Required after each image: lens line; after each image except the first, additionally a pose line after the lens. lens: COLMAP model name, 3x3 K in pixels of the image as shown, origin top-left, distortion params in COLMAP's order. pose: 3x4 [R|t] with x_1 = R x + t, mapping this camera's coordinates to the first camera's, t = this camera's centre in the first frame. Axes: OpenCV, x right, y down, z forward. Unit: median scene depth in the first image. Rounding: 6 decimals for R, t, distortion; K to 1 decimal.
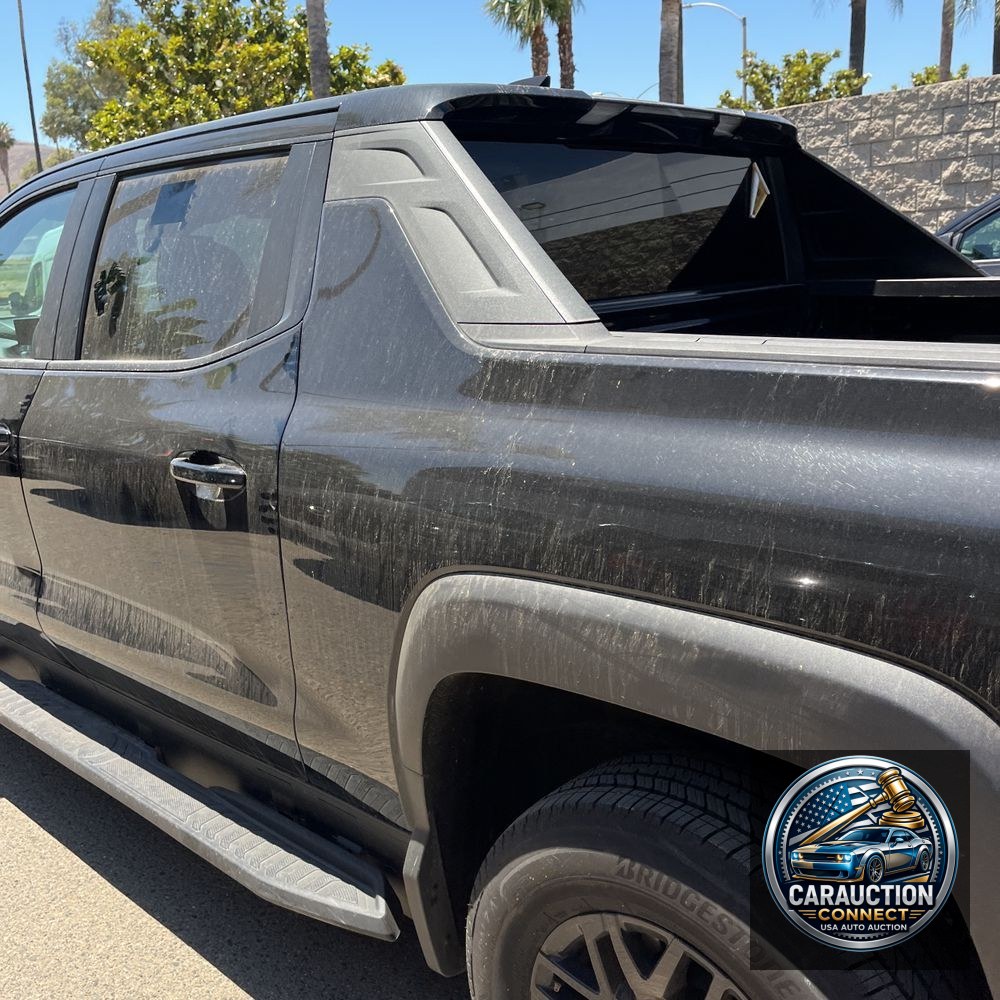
lens RADIAL K [[1055.0, 0, 502.4], [0, 1055.0, 471.4], [0, 0, 1]] dist [0.058362, -0.053619]
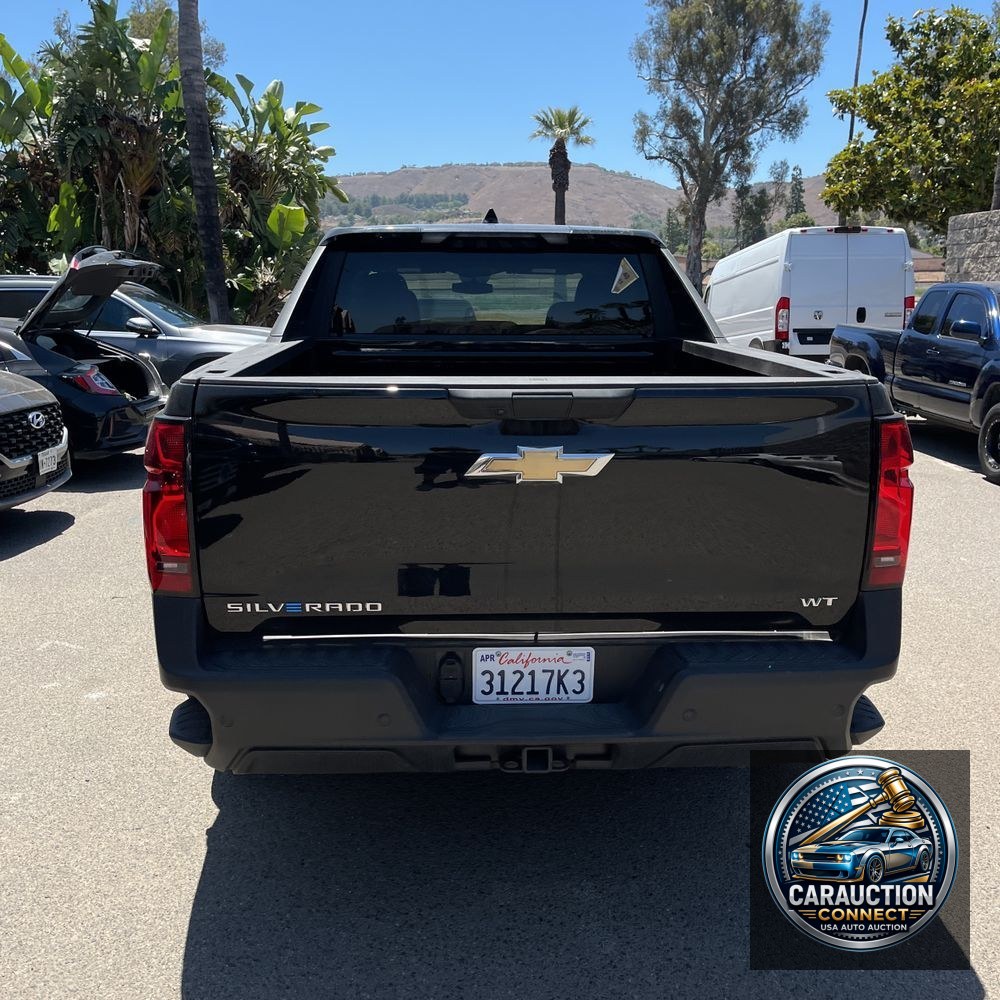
lens RADIAL K [[1048.3, 0, 481.2], [0, 1048.3, 485.4], [0, 0, 1]] dist [0.048032, -0.043503]
pose [[0.719575, 0.180470, -0.670554, 0.168988], [-0.183092, 0.980777, 0.067486, -0.004338], [0.669843, 0.074212, 0.738785, -0.036256]]
